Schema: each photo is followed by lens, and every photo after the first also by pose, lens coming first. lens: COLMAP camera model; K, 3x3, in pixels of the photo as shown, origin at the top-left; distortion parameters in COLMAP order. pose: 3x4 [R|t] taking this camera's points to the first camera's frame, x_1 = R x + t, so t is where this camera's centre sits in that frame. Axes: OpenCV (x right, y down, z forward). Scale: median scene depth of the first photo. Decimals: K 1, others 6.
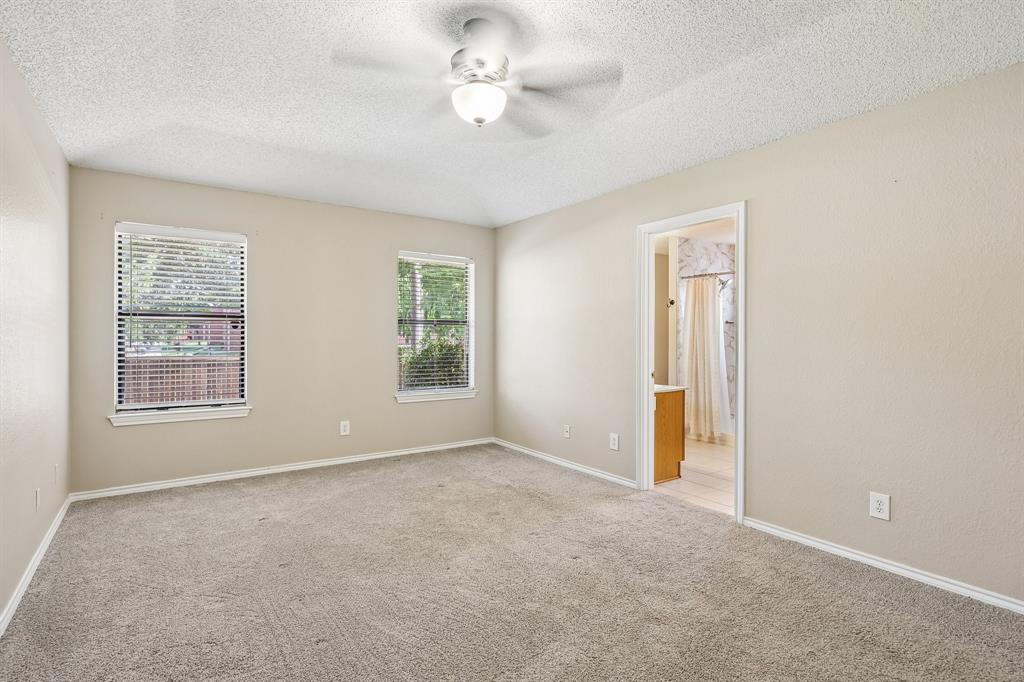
lens RADIAL K [[526.9, 0, 510.2], [0, 526.9, 342.3], [0, 0, 1]] dist [0.003046, -0.000083]
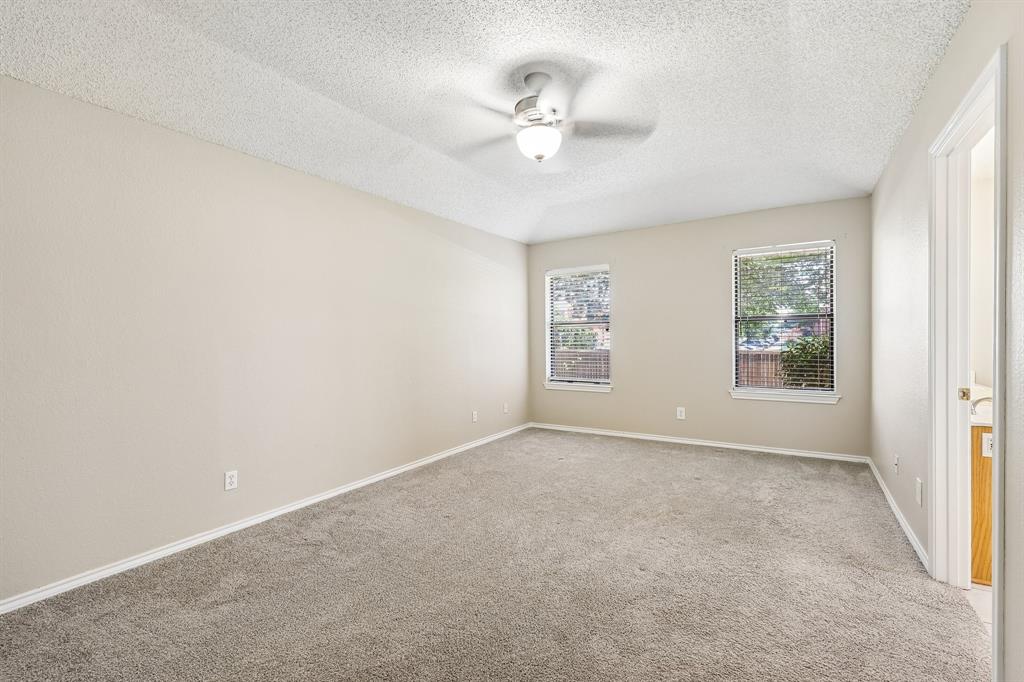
lens RADIAL K [[439.7, 0, 512.1], [0, 439.7, 337.8], [0, 0, 1]] dist [0.024847, 0.000944]
pose [[0.382957, -0.009859, -0.923714, 0.527216], [0.006096, 0.999948, -0.008146, 0.002139], [0.923746, -0.002512, 0.382997, 0.335010]]
